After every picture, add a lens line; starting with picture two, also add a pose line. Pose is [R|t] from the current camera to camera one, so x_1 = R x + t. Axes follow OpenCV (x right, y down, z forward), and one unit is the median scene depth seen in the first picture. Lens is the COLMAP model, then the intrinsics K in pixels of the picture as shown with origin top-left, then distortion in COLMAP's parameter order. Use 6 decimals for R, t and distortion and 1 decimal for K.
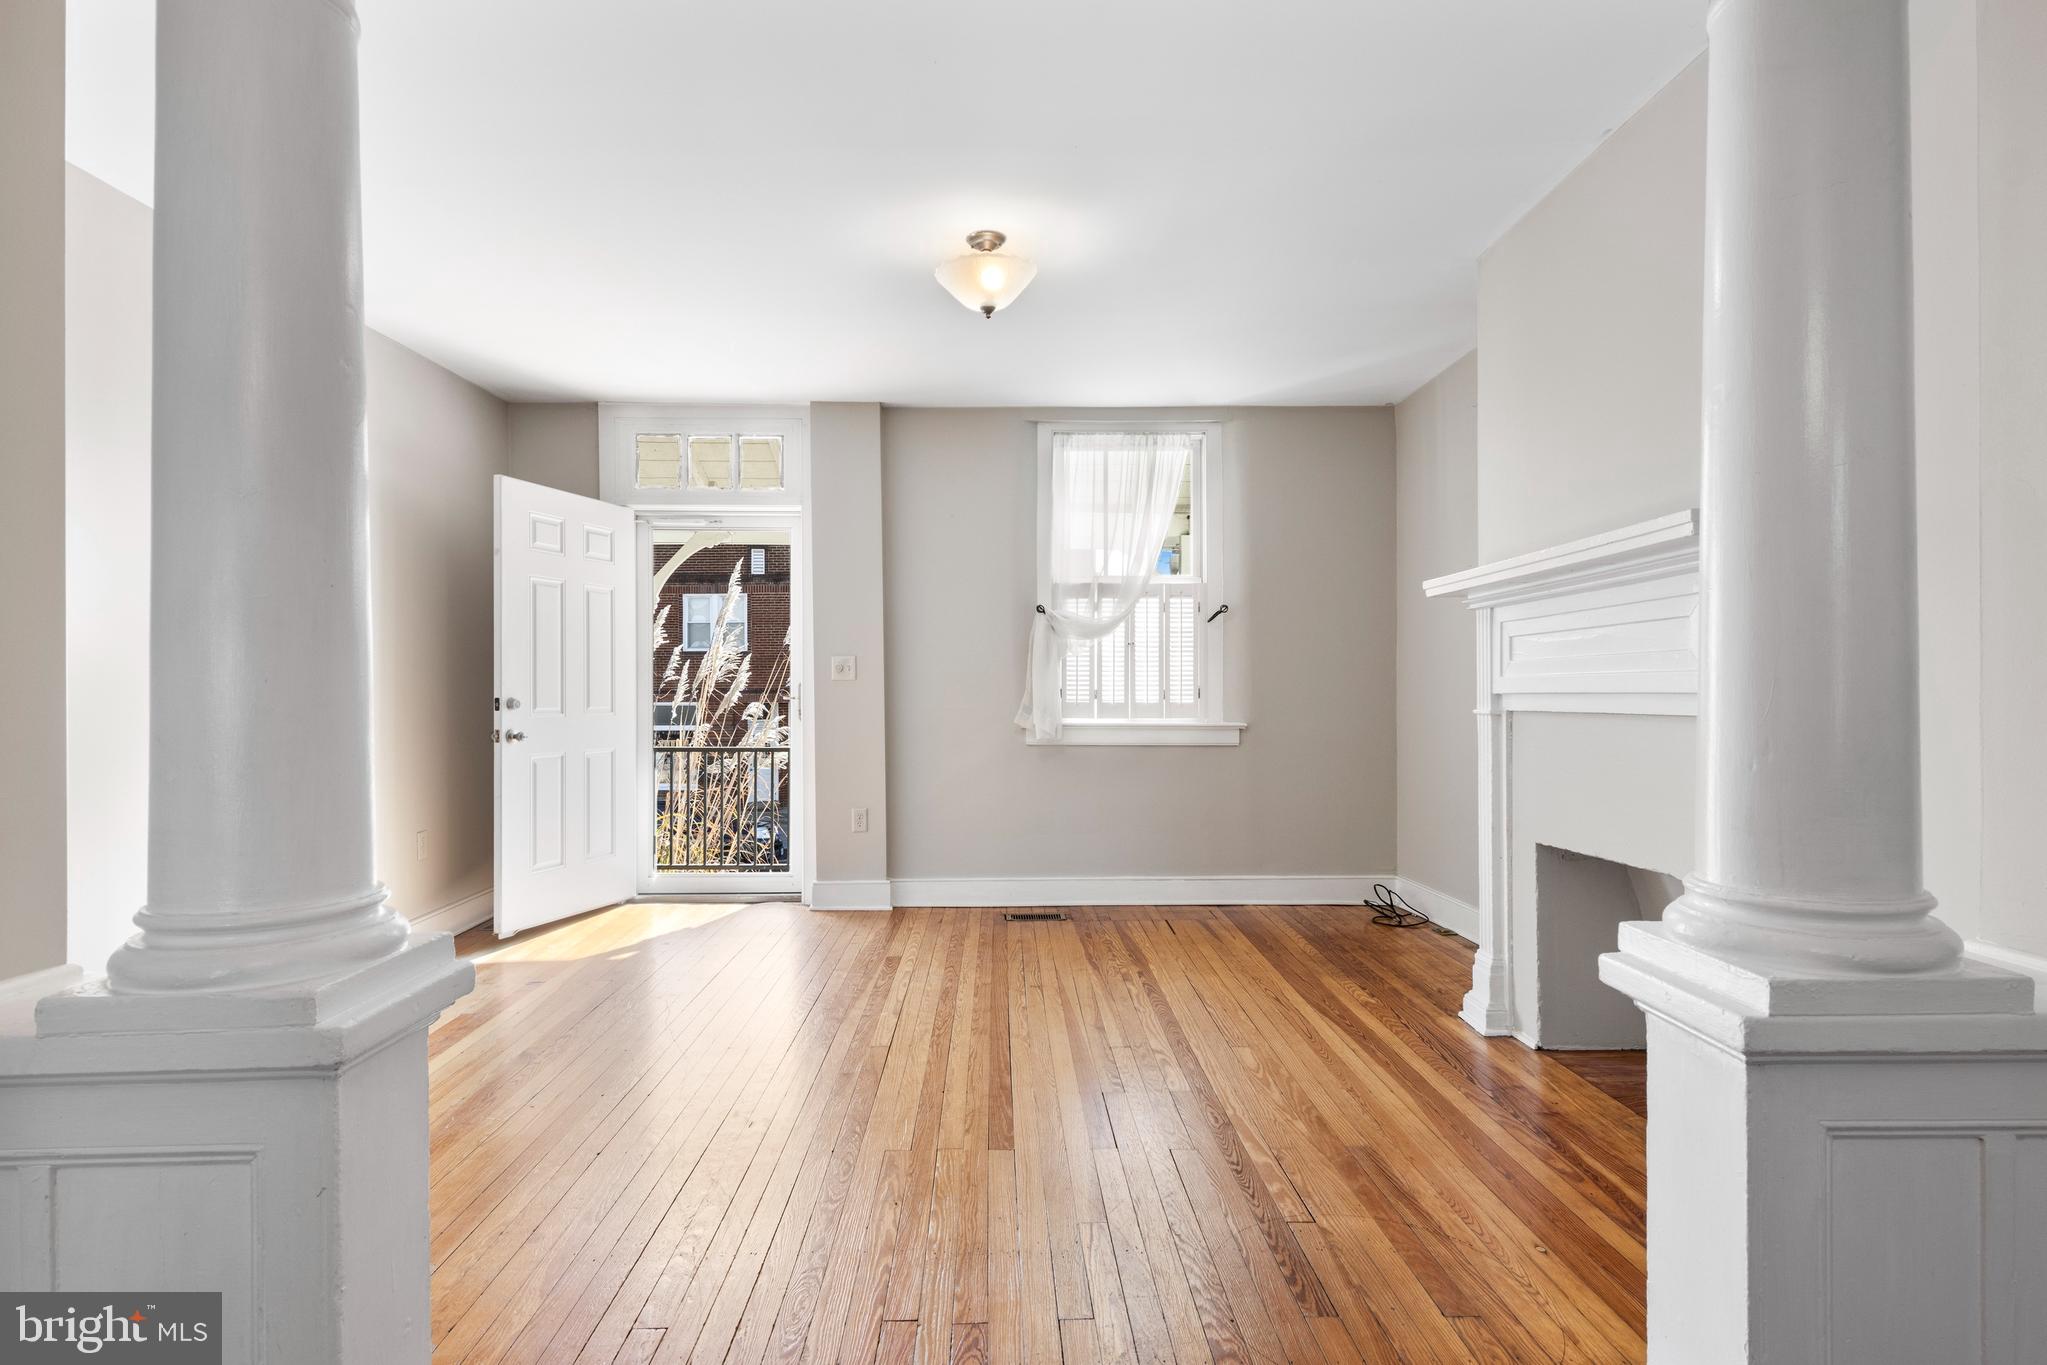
lens RADIAL K [[1050.8, 0, 1021.1], [0, 1050.8, 689.2], [0, 0, 1]] dist [0.002914, 0.000352]
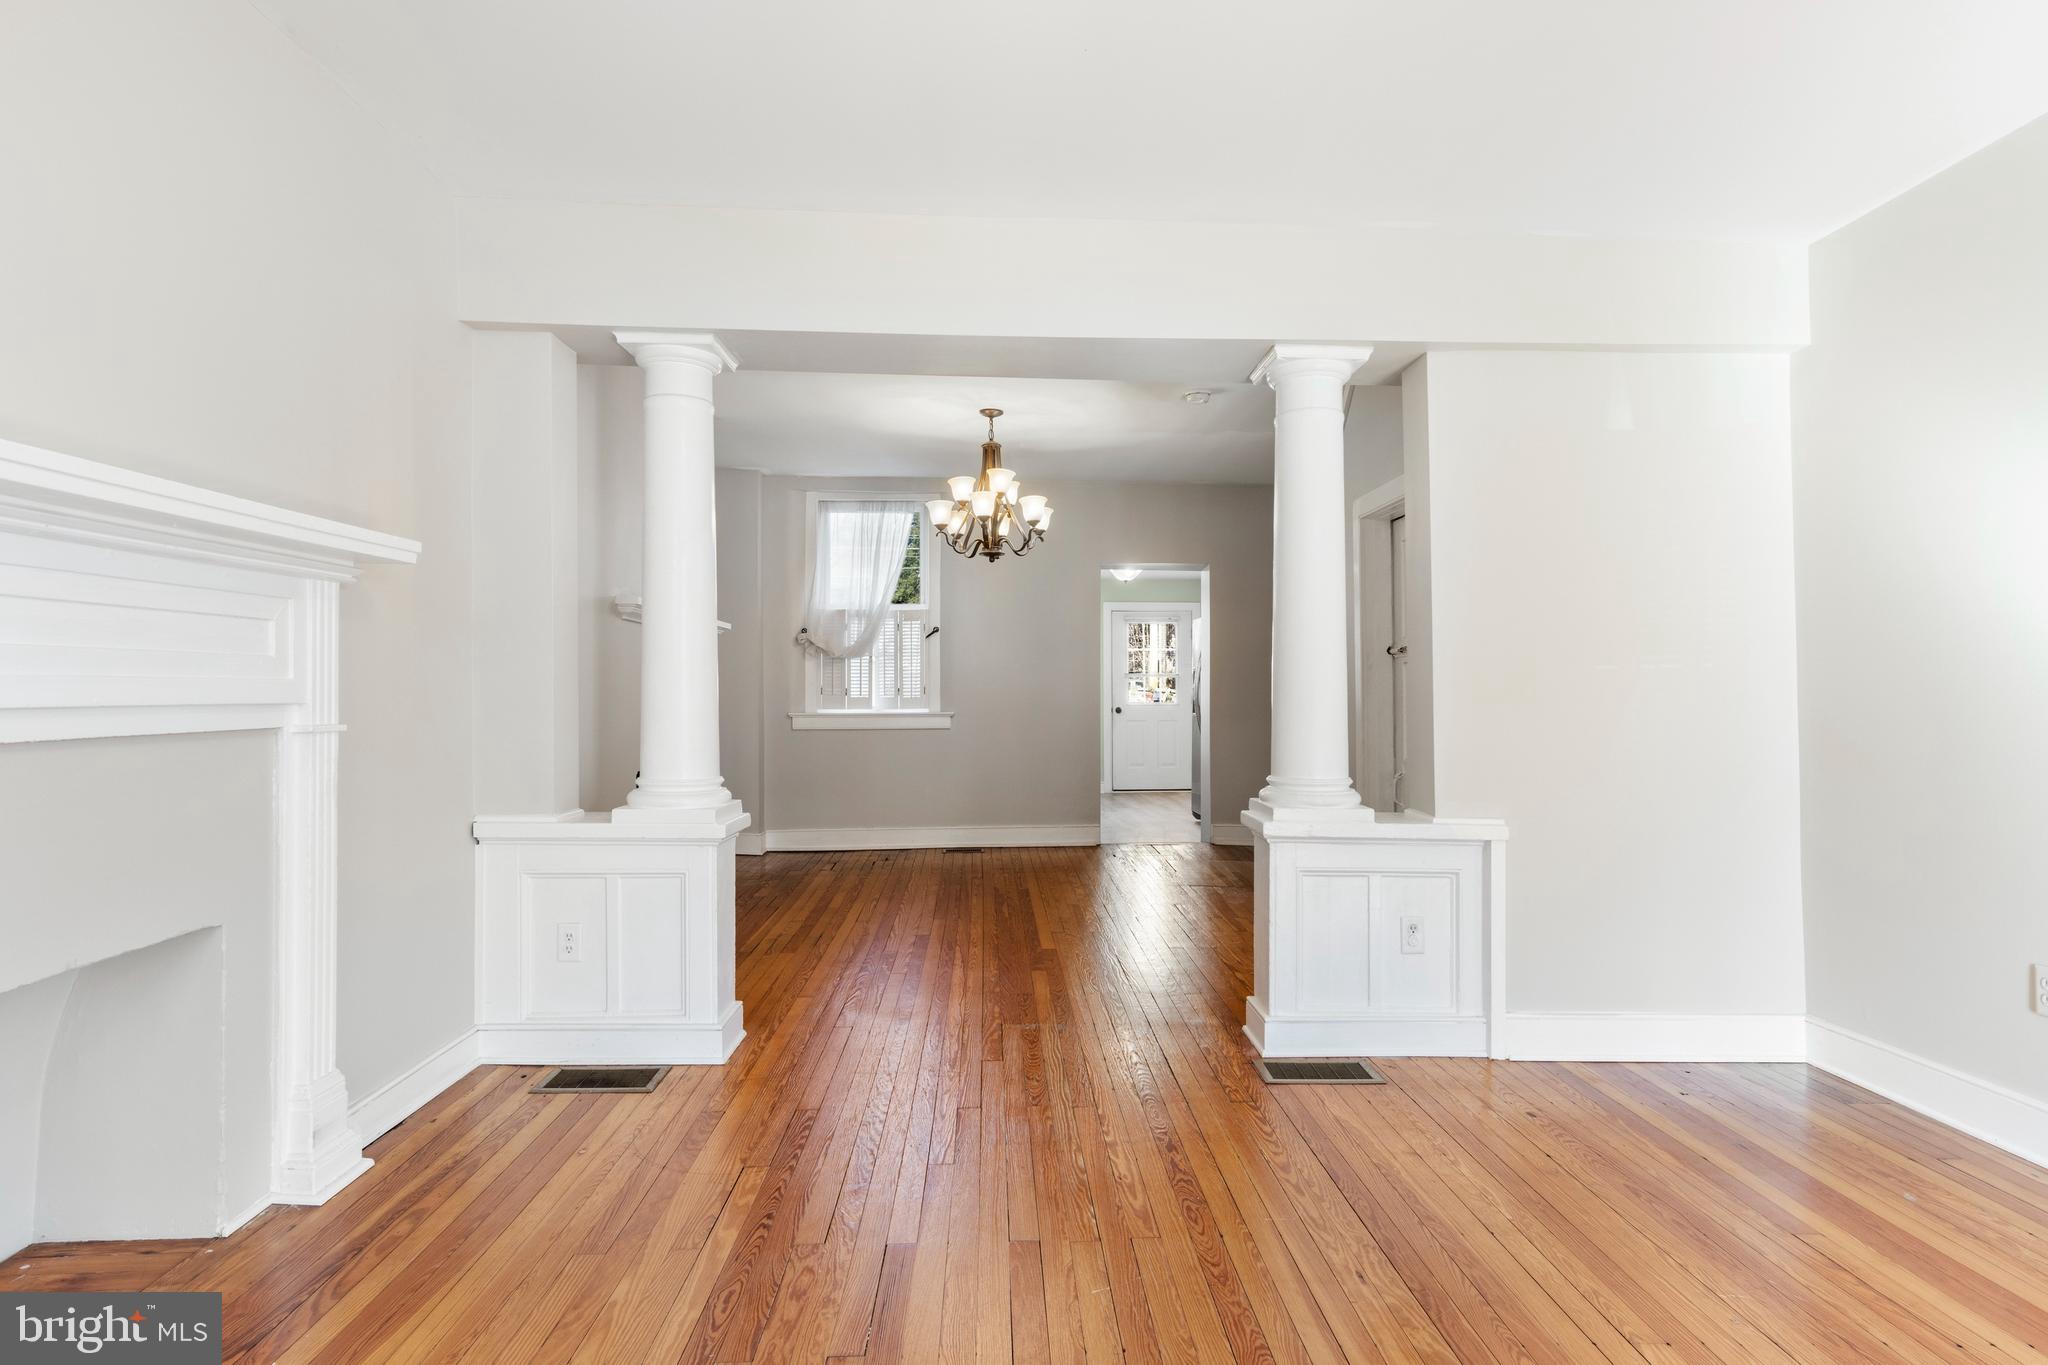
lens RADIAL K [[1060.7, 0, 1016.3], [0, 1060.7, 694.5], [0, 0, 1]] dist [0.003164, -0.000763]
pose [[-0.999986, 0.004682, 0.002645, -0.008610], [0.004684, 0.999989, 0.000838, -0.001118], [-0.002641, 0.000850, -0.999996, 0.972406]]
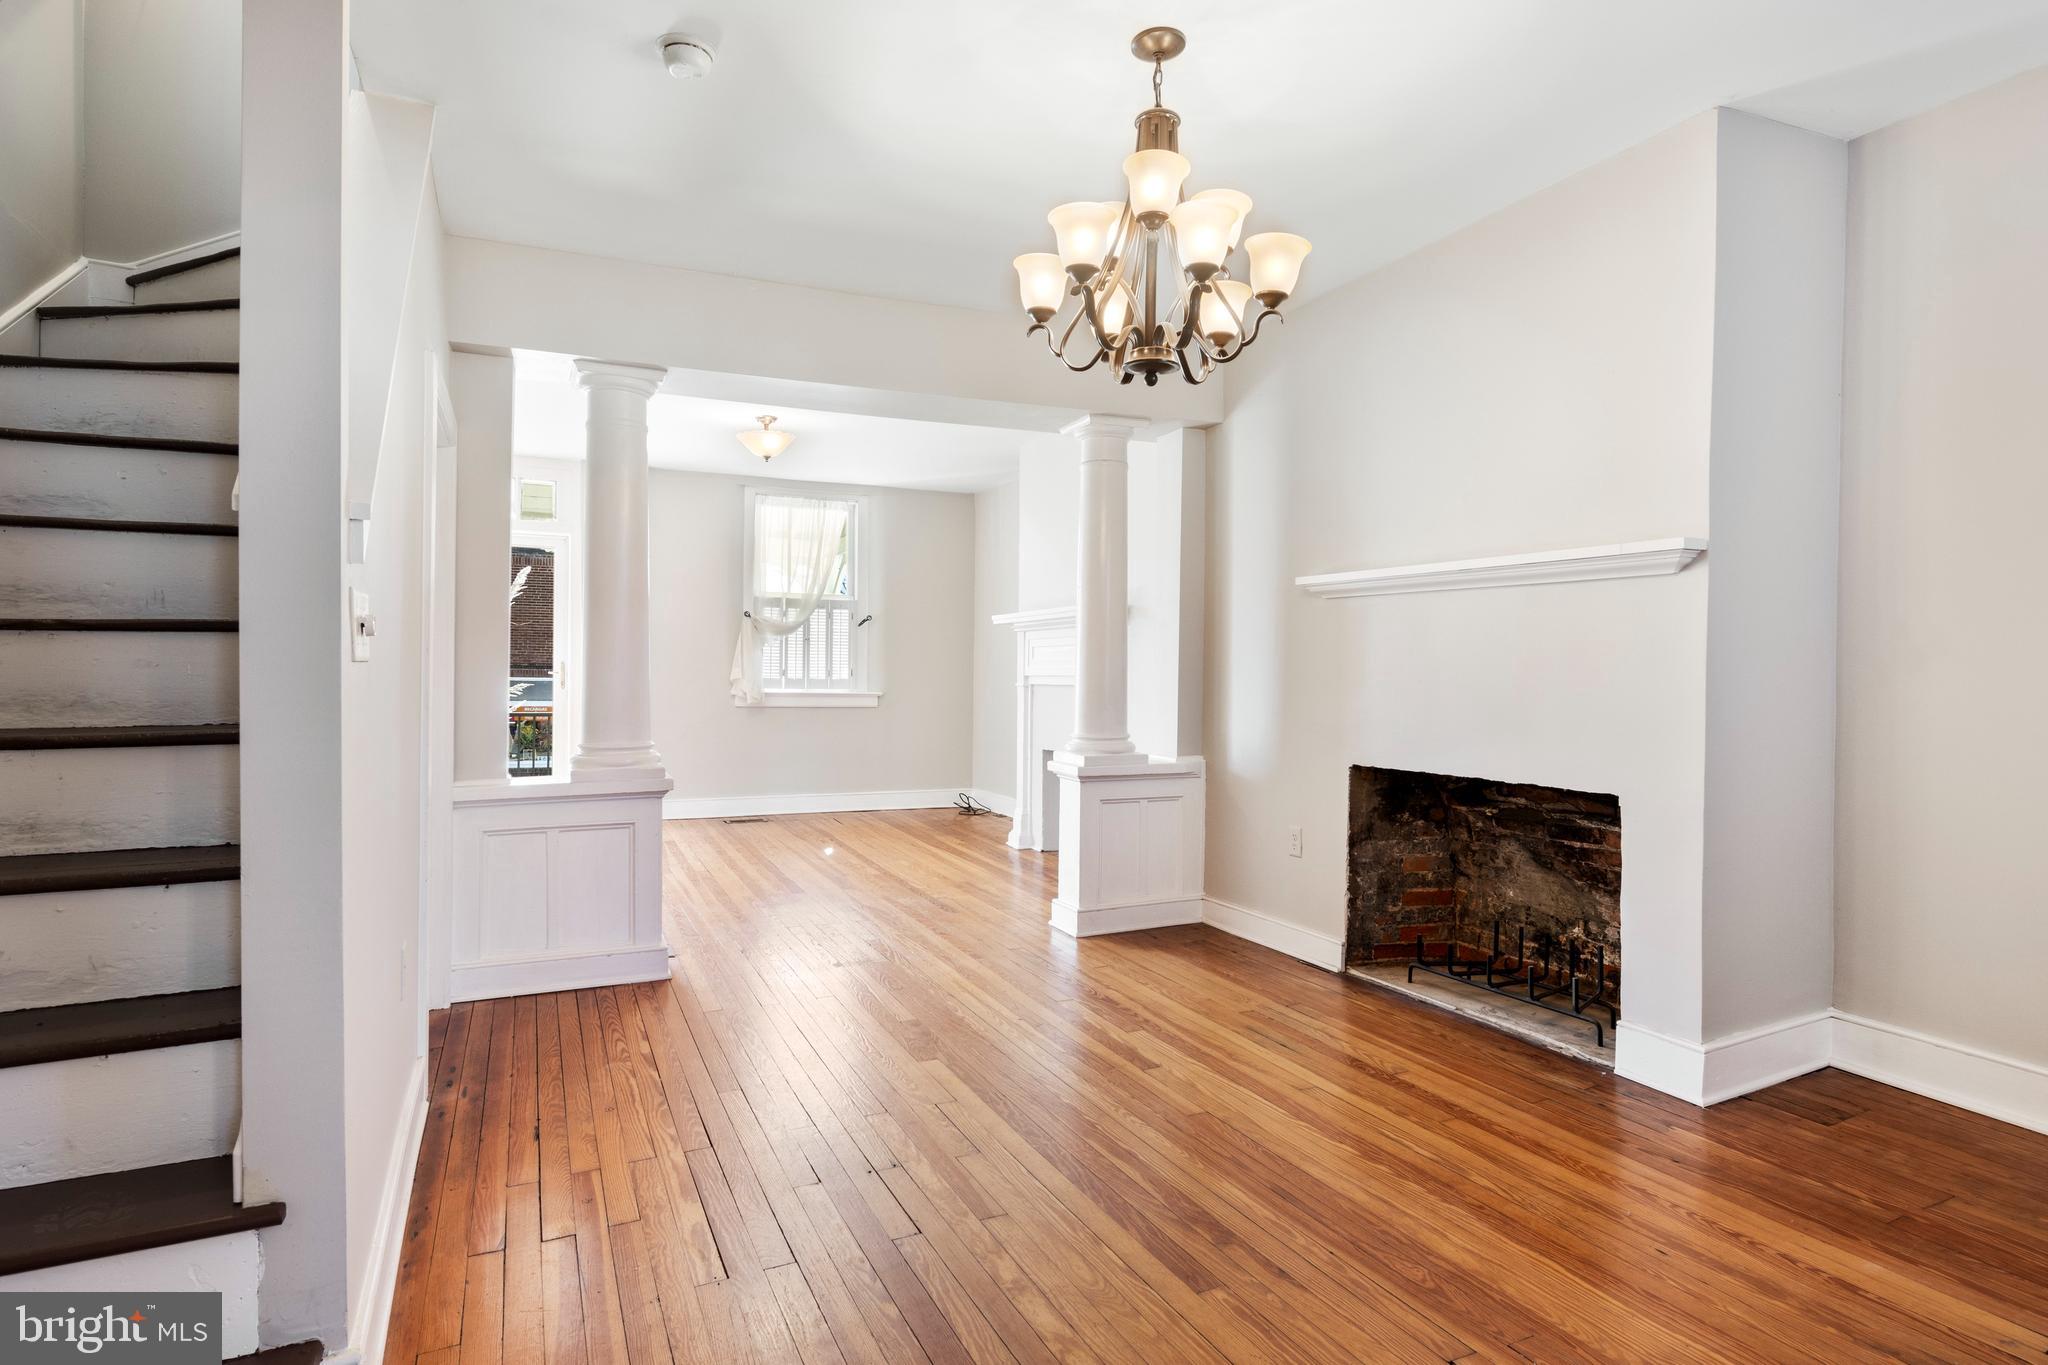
lens RADIAL K [[1070.6, 0, 1019.0], [0, 1070.6, 678.9], [0, 0, 1]] dist [0.009625, -0.000852]
pose [[0.921181, 0.010559, 0.388992, -0.232916], [-0.014809, 0.999859, 0.007930, -0.003691], [-0.388853, -0.013066, 0.921207, -0.577369]]
